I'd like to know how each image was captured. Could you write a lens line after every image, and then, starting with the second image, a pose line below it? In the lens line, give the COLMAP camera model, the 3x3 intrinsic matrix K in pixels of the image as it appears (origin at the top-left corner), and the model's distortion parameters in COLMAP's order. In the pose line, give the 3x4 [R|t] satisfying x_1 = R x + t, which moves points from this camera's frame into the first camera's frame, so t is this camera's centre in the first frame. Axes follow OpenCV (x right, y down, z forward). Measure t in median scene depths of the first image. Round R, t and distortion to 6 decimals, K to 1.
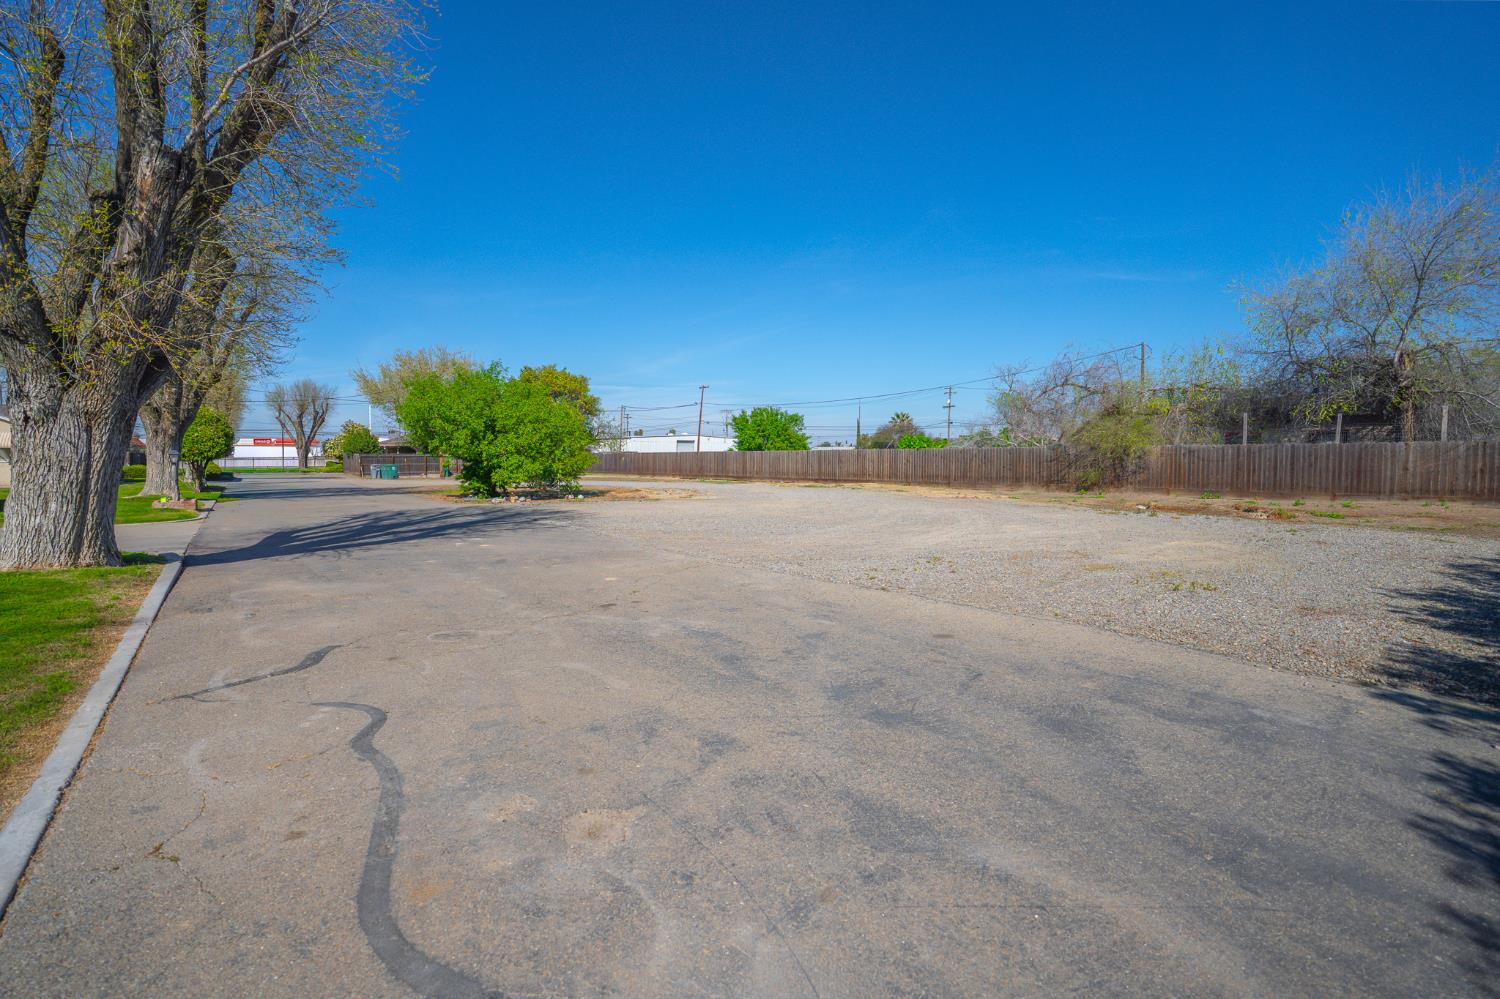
lens RADIAL K [[705.1, 0, 747.5], [0, 705.1, 489.9], [0, 0, 1]] dist [-0.067986, 0.029269]
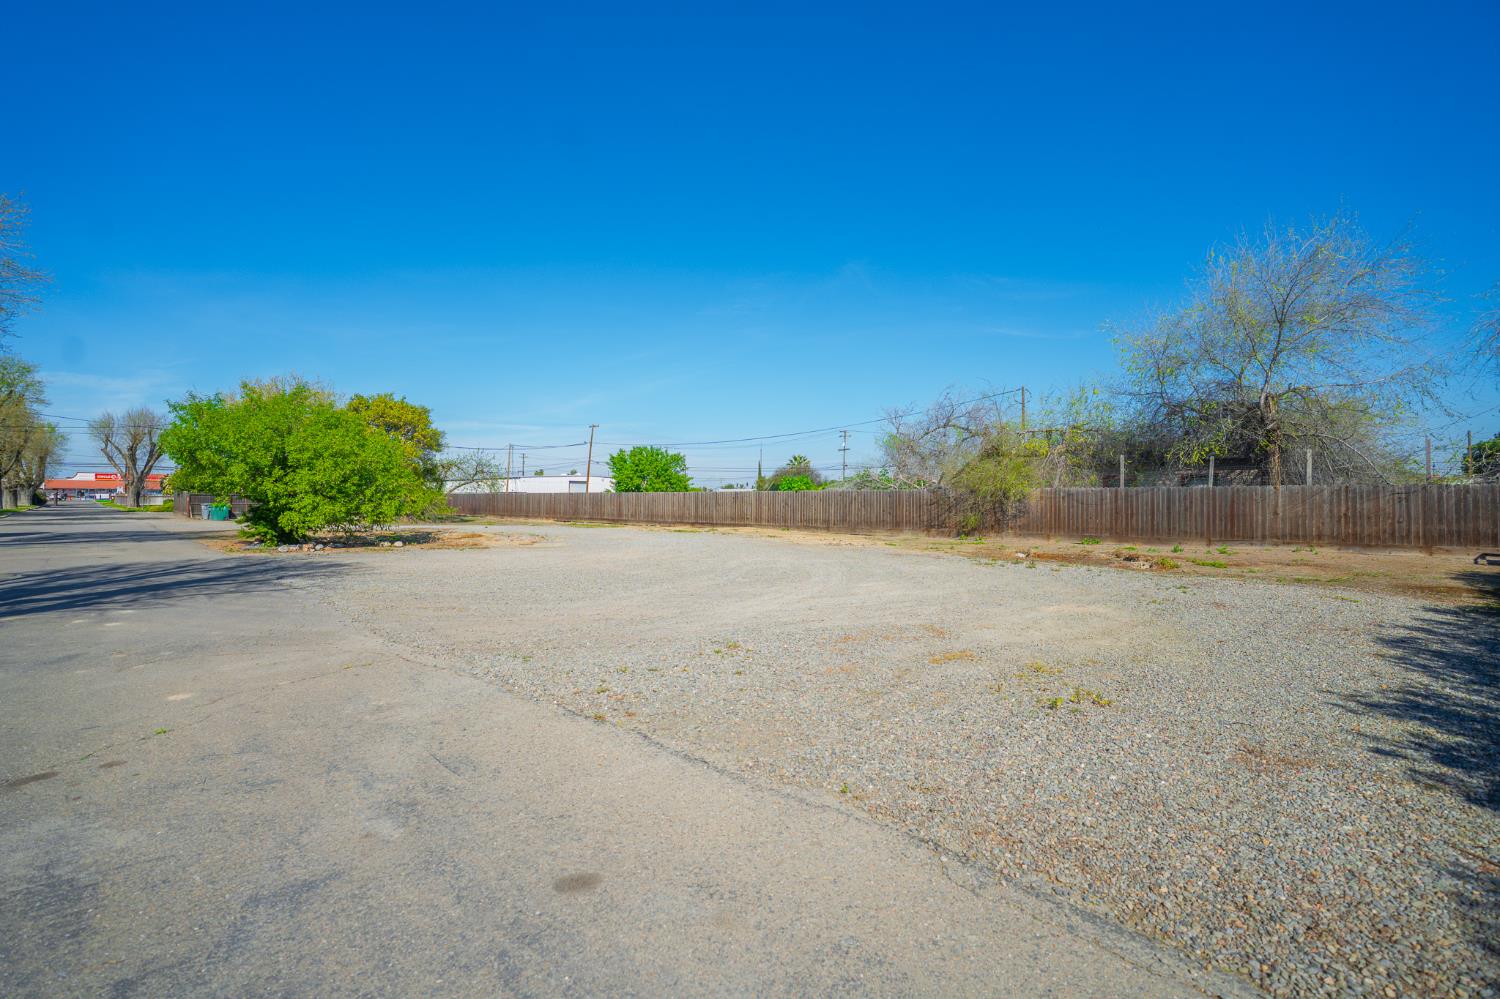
lens RADIAL K [[705.1, 0, 747.5], [0, 705.1, 489.9], [0, 0, 1]] dist [-0.067986, 0.029269]
pose [[0.990560, 0.007180, 0.136892, 0.075359], [0.000907, 0.998262, -0.058920, -0.006639], [-0.137077, 0.058488, 0.988832, 0.116980]]
